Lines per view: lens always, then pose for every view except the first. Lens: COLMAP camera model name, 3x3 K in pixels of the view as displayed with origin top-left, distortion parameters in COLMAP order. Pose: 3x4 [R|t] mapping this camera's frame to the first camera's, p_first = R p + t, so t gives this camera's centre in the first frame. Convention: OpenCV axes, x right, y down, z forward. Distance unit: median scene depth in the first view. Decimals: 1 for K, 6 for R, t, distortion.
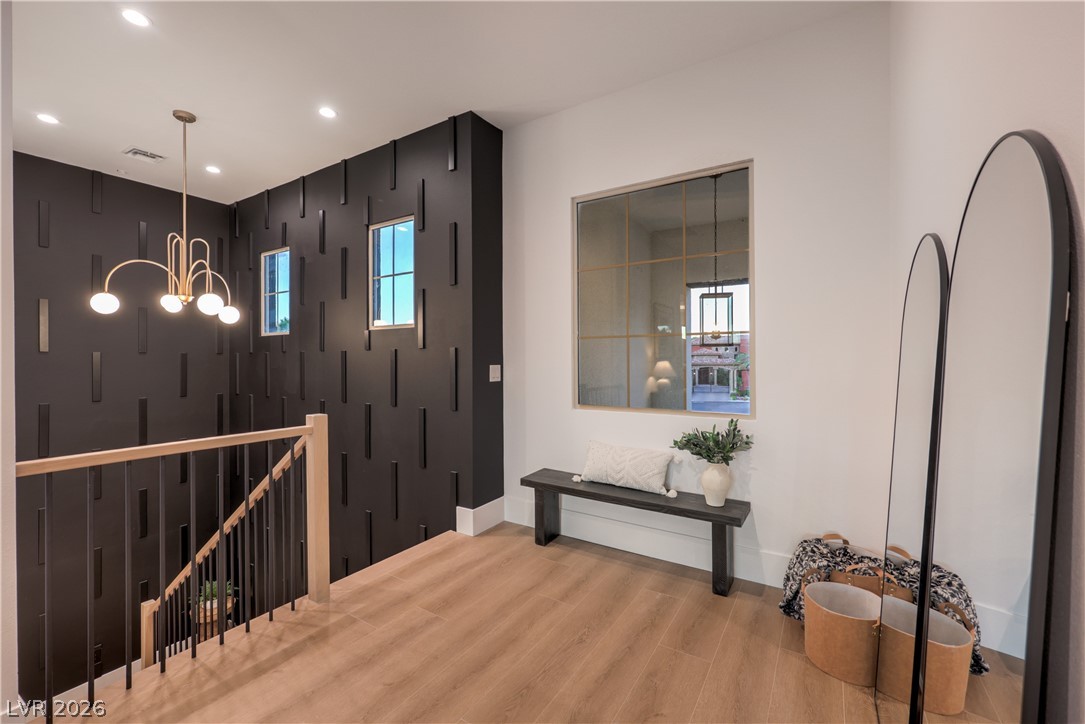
lens RADIAL K [[444.1, 0, 545.7], [0, 444.1, 358.3], [0, 0, 1]] dist [-0.000804, -0.000090]
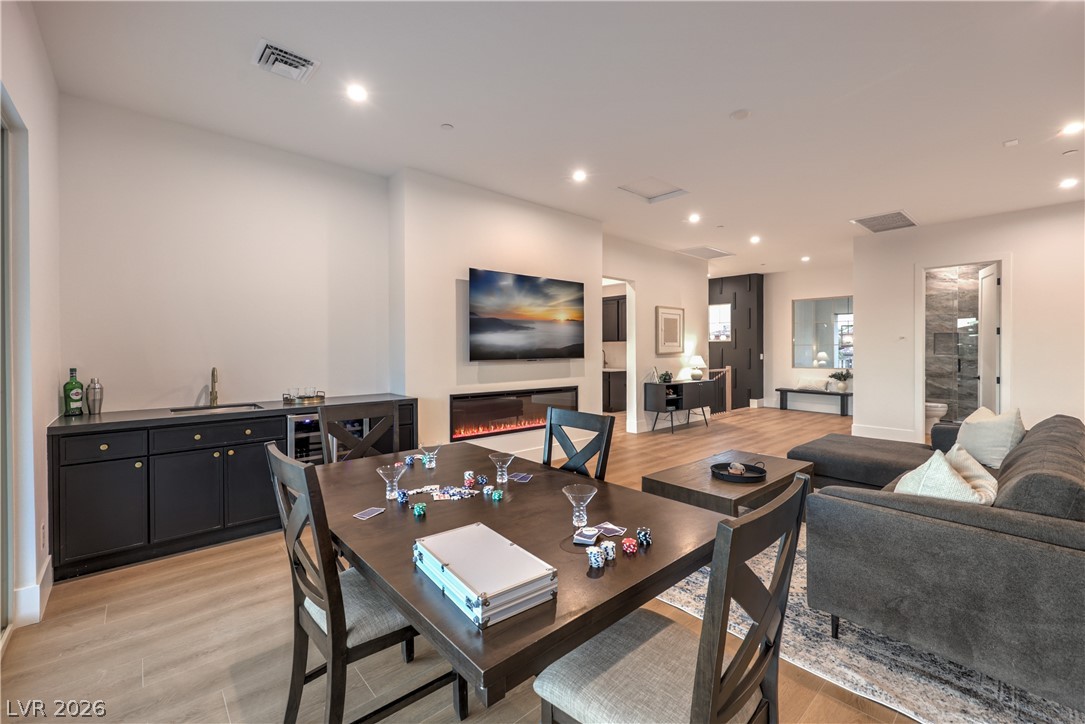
lens RADIAL K [[458.8, 0, 548.0], [0, 458.8, 350.9], [0, 0, 1]] dist [0.000293, 0.000070]
pose [[0.965340, 0.003007, -0.260977, -0.707186], [-0.000767, 0.999962, 0.008684, -0.031356], [0.260993, -0.008183, 0.965306, -2.397825]]
